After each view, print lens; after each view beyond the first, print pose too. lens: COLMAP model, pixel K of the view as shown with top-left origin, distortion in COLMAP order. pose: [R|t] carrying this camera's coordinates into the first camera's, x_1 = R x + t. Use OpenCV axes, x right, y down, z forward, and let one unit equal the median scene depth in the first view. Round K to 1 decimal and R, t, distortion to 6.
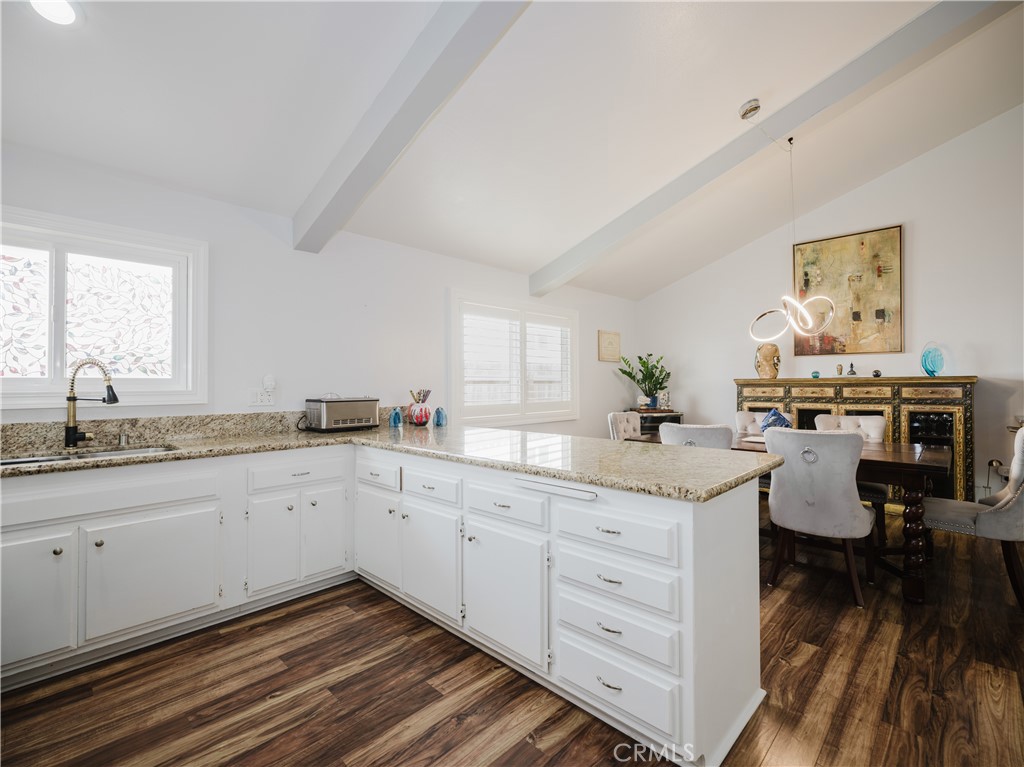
lens RADIAL K [[463.7, 0, 510.3], [0, 463.7, 384.2], [0, 0, 1]] dist [-0.001543, -0.000107]
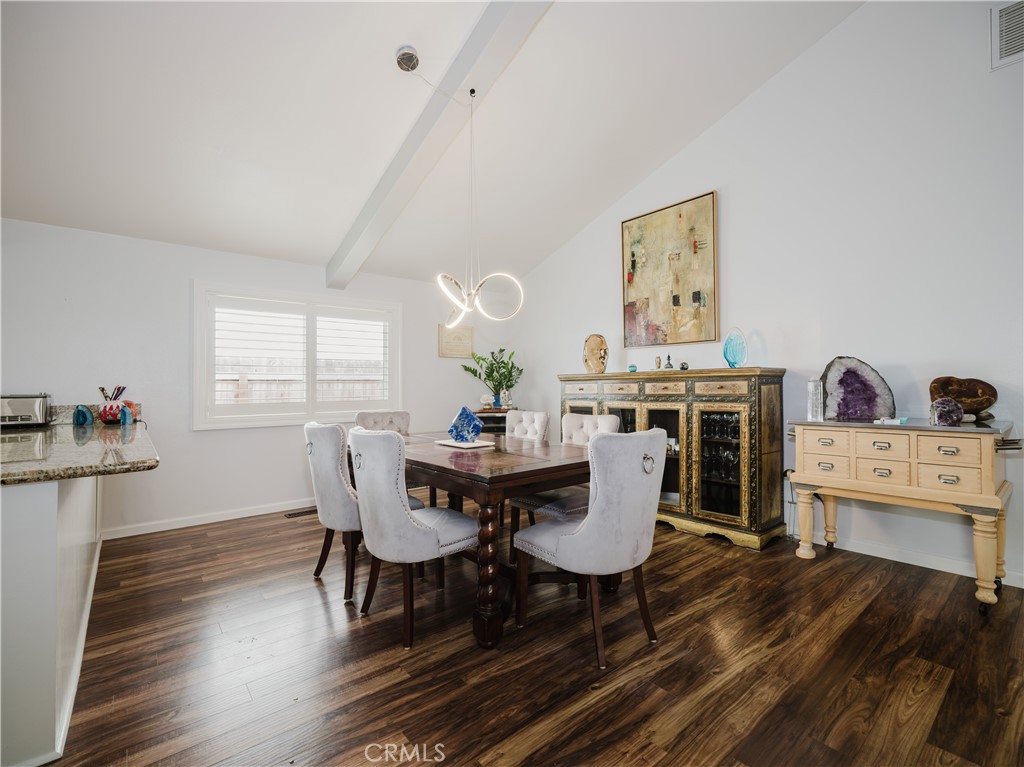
lens RADIAL K [[463.7, 0, 510.3], [0, 463.7, 384.2], [0, 0, 1]] dist [-0.001543, -0.000107]
pose [[0.993781, -0.005183, -0.111231, 0.578729], [0.004600, 0.999974, -0.005500, 0.013405], [0.111256, 0.004954, 0.993779, 0.117919]]
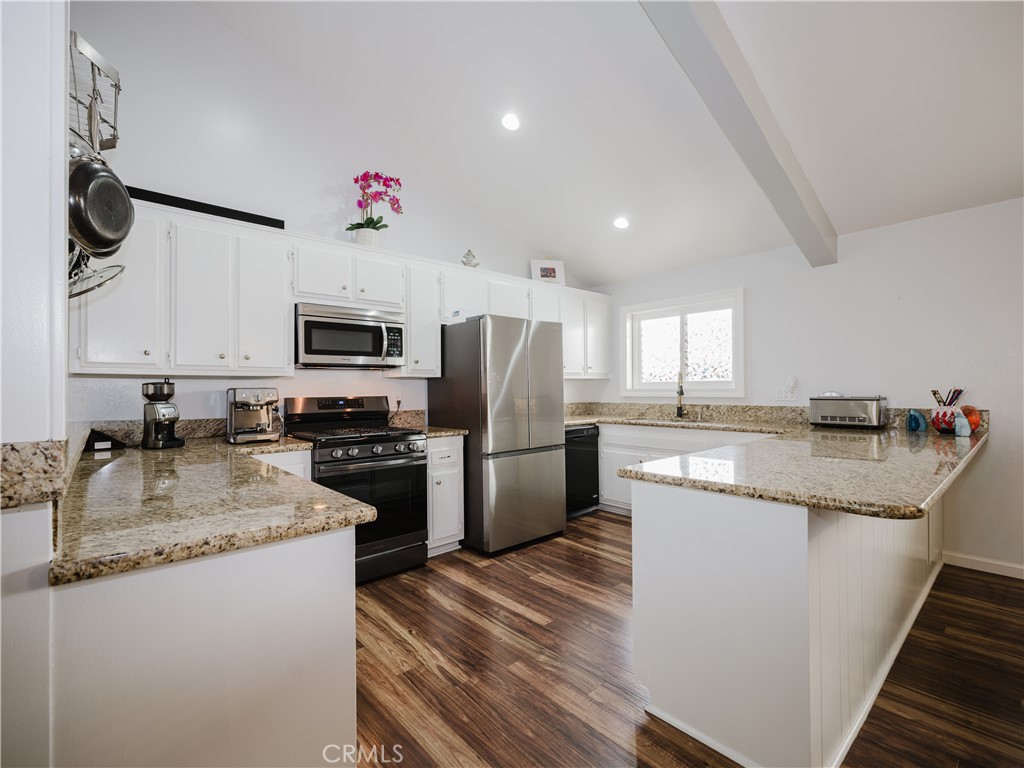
lens RADIAL K [[467.4, 0, 513.8], [0, 467.4, 381.4], [0, 0, 1]] dist [-0.001335, -0.000171]
pose [[-0.071072, -0.007581, -0.997442, 0.543451], [0.012818, 0.999882, -0.008513, -0.003561], [0.997389, -0.013390, -0.070966, 0.239949]]
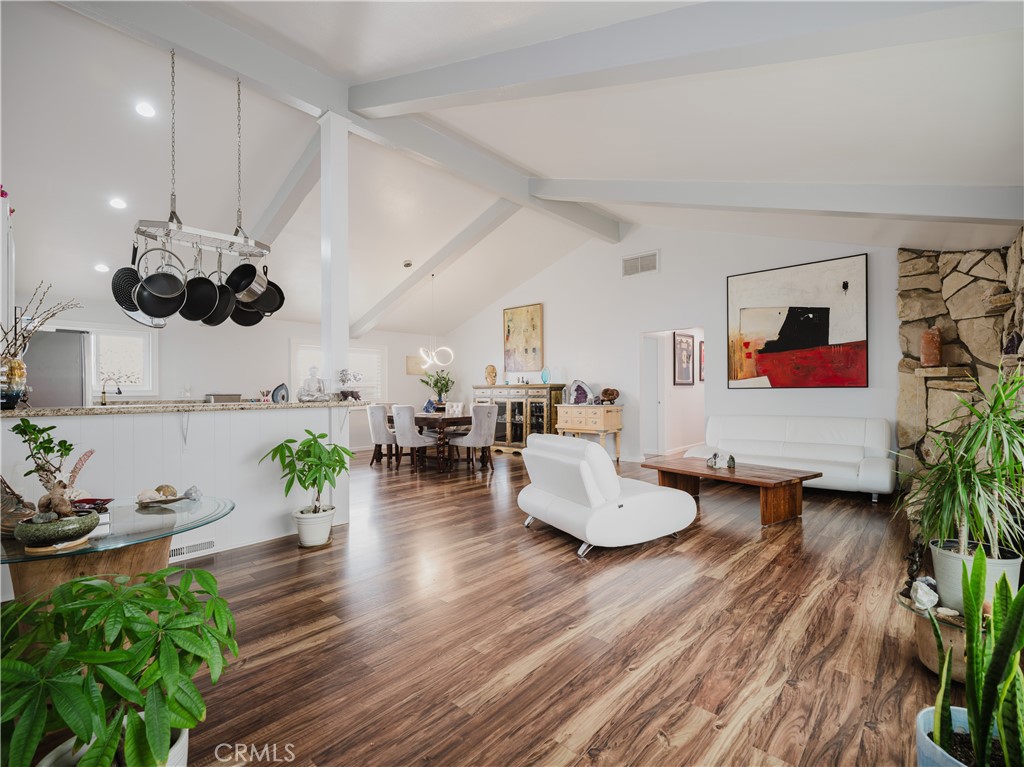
lens RADIAL K [[463.7, 0, 510.3], [0, 463.7, 384.2], [0, 0, 1]] dist [-0.001543, -0.000107]
pose [[0.999632, -0.000670, 0.027131, 0.684574], [0.001061, 0.999896, -0.014391, 0.012104], [-0.027119, 0.014415, 0.999528, -0.898376]]
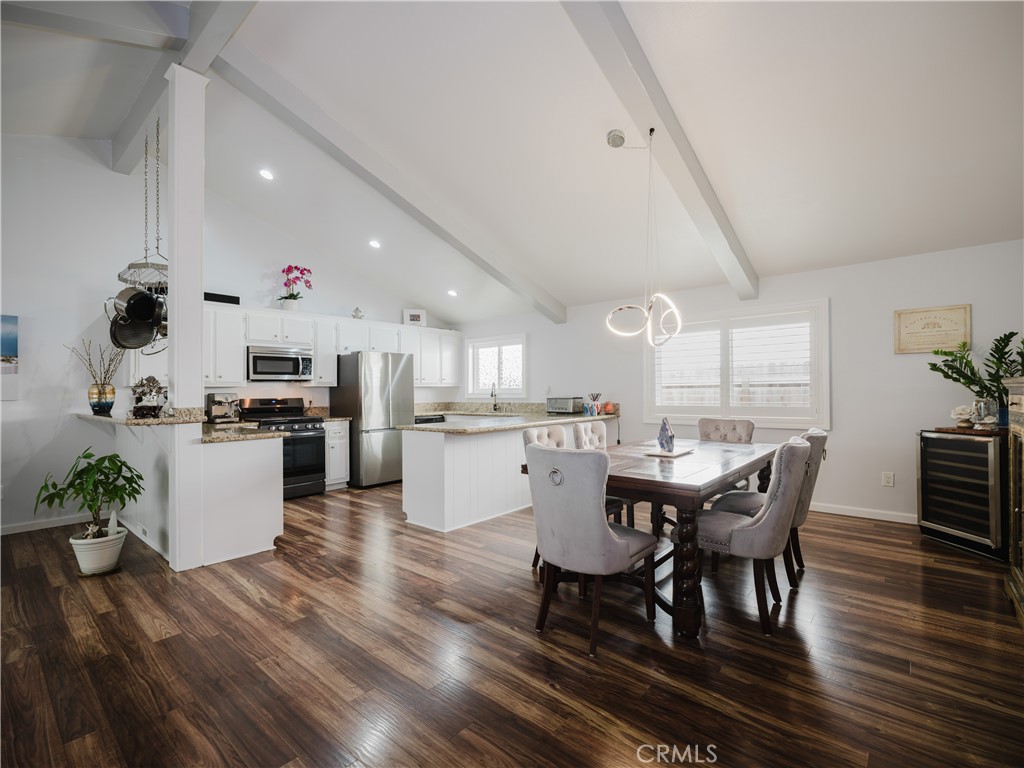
lens RADIAL K [[465.7, 0, 515.9], [0, 465.7, 383.3], [0, 0, 1]] dist [0.000190, 0.000074]
pose [[0.068700, -0.011455, -0.997572, 1.143585], [0.013820, 0.999849, -0.010529, -0.007110], [0.997542, -0.013063, 0.068848, 0.488472]]
